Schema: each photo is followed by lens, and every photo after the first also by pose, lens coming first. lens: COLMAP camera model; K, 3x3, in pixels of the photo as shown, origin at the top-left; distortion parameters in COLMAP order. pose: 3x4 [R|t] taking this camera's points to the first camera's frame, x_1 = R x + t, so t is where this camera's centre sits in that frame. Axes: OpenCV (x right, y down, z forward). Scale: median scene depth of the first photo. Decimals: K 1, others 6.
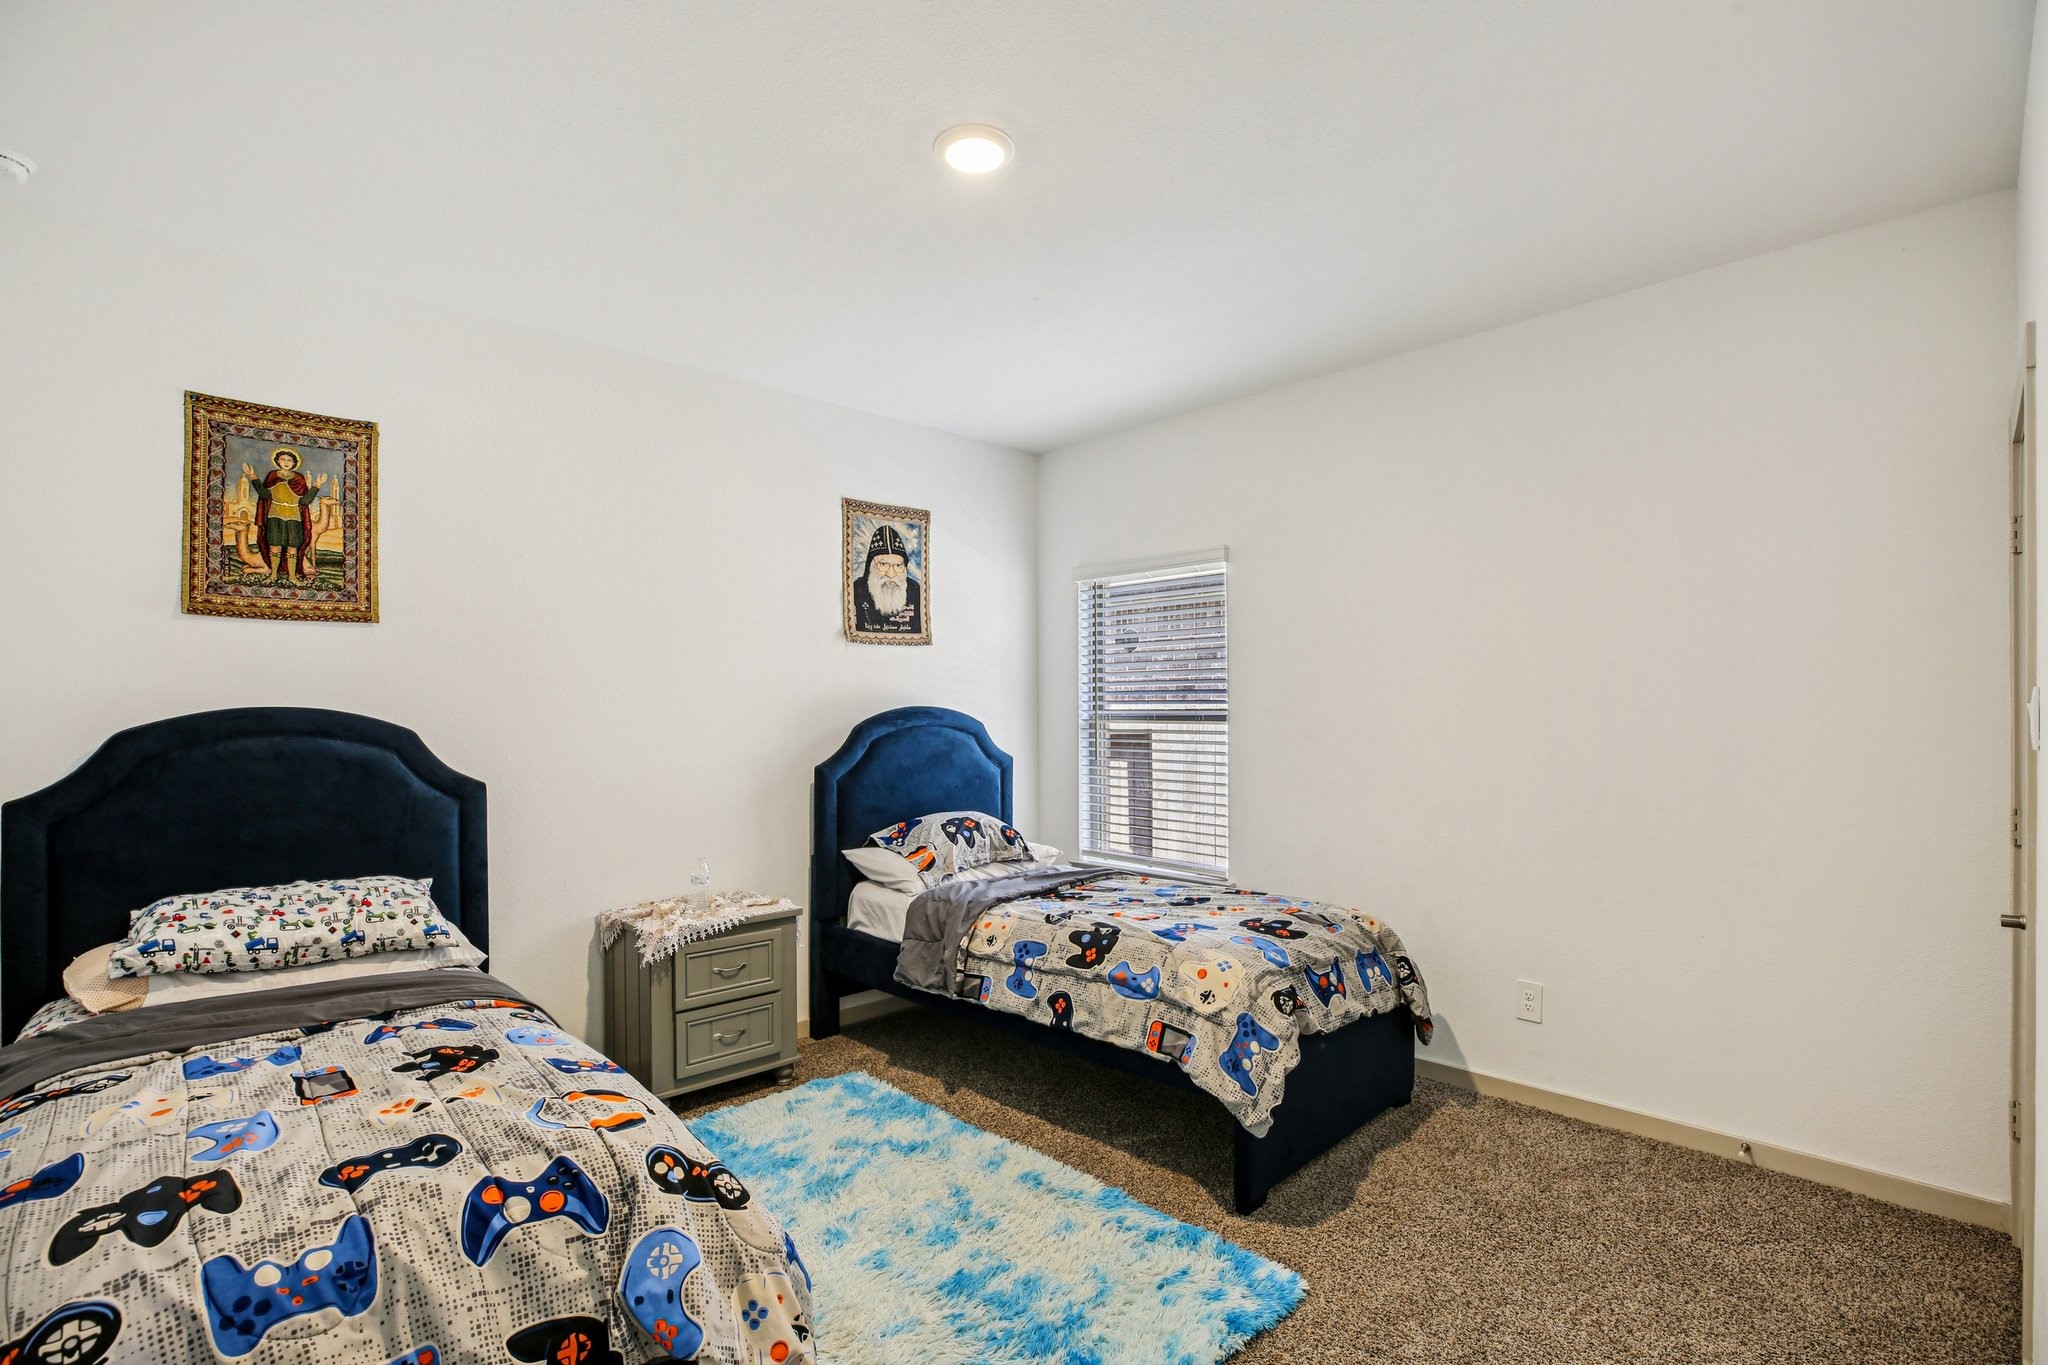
lens RADIAL K [[939.8, 0, 1031.5], [0, 939.8, 696.6], [0, 0, 1]] dist [-0.041915, 0.010099]
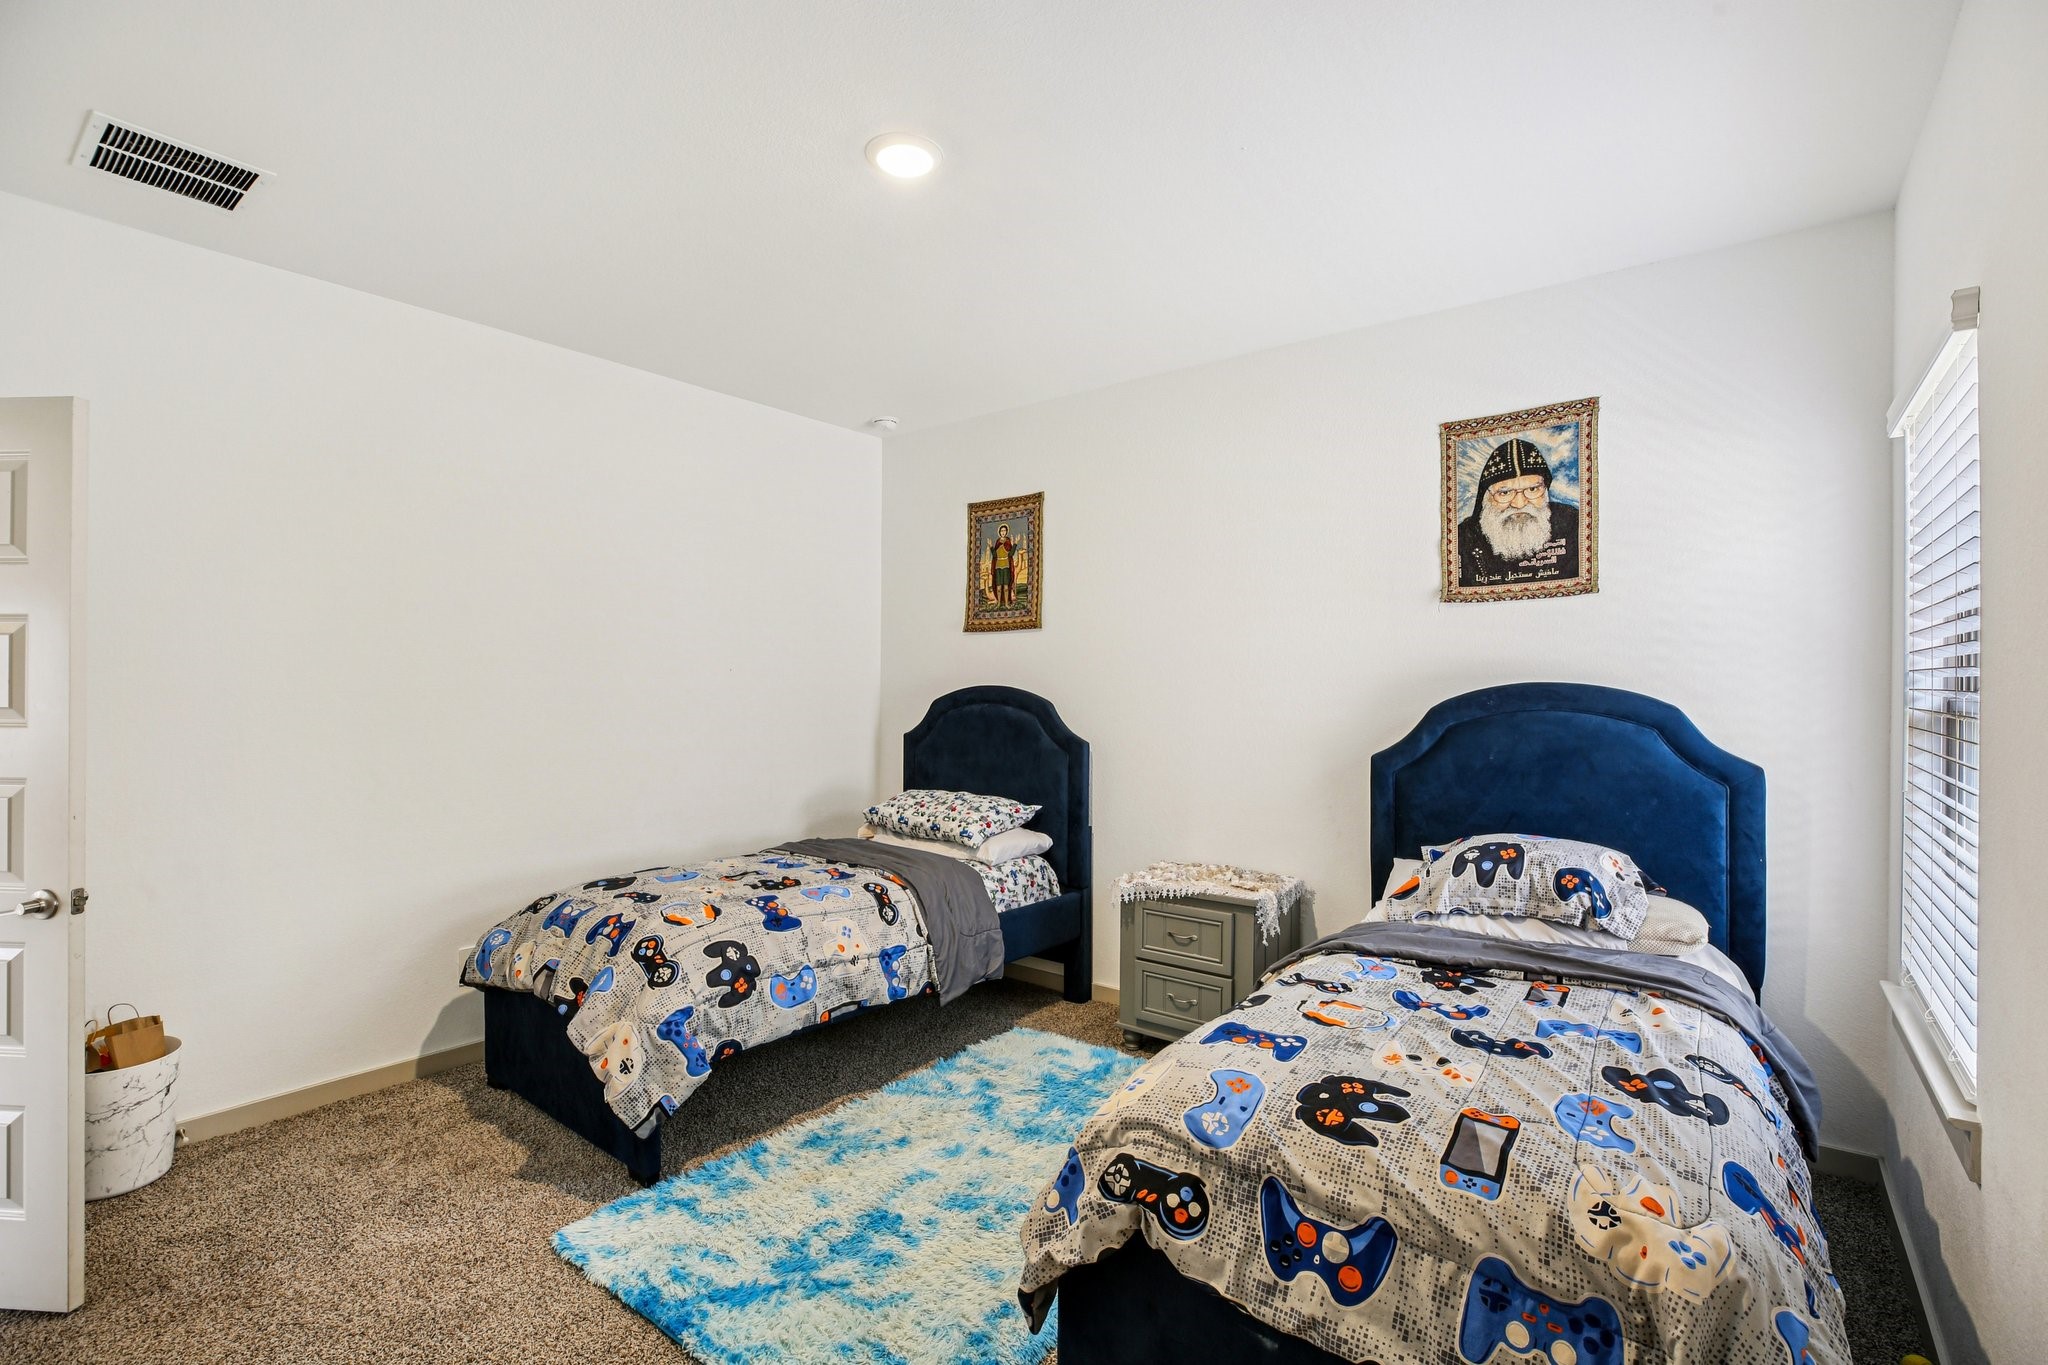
lens RADIAL K [[939.8, 0, 1030.2], [0, 939.8, 670.5], [0, 0, 1]] dist [-0.041915, 0.010099]
pose [[0.142285, -0.015380, -0.989706, 0.568144], [0.013669, 0.999814, -0.013572, 0.005807], [0.989731, -0.011597, 0.142469, 0.567255]]
